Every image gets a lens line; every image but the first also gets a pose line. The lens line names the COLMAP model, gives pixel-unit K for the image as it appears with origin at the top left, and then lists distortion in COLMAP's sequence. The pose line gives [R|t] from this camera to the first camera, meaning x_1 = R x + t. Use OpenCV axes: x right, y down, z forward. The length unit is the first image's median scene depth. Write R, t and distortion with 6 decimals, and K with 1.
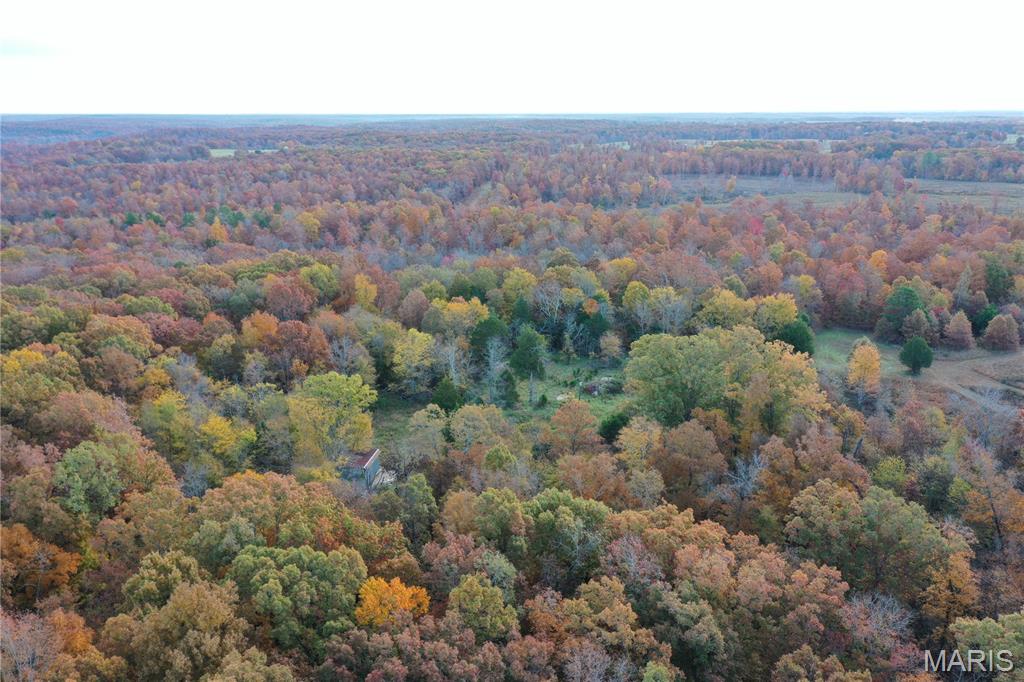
lens RADIAL K [[829.8, 0, 512.0], [0, 829.8, 341.0], [0, 0, 1]] dist [0.000851, 0.006357]
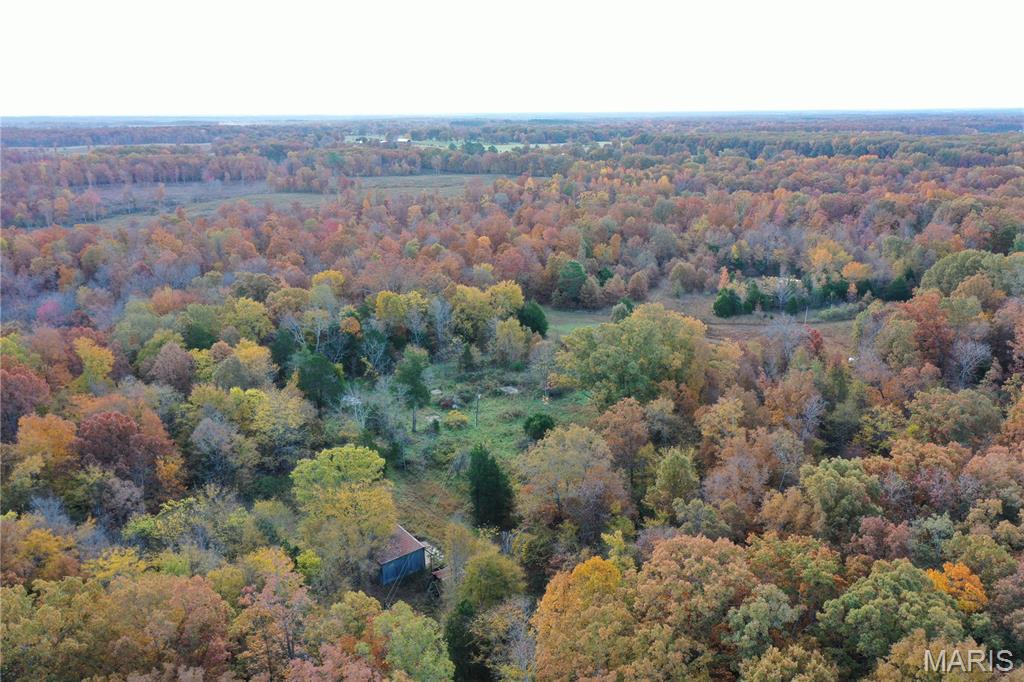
lens RADIAL K [[829.8, 0, 512.0], [0, 829.8, 341.0], [0, 0, 1]] dist [0.000851, 0.006357]
pose [[0.687454, -0.190930, 0.700680, -0.114217], [0.194053, 0.978034, 0.076116, -0.016333], [-0.699821, 0.083643, 0.709404, 0.061430]]
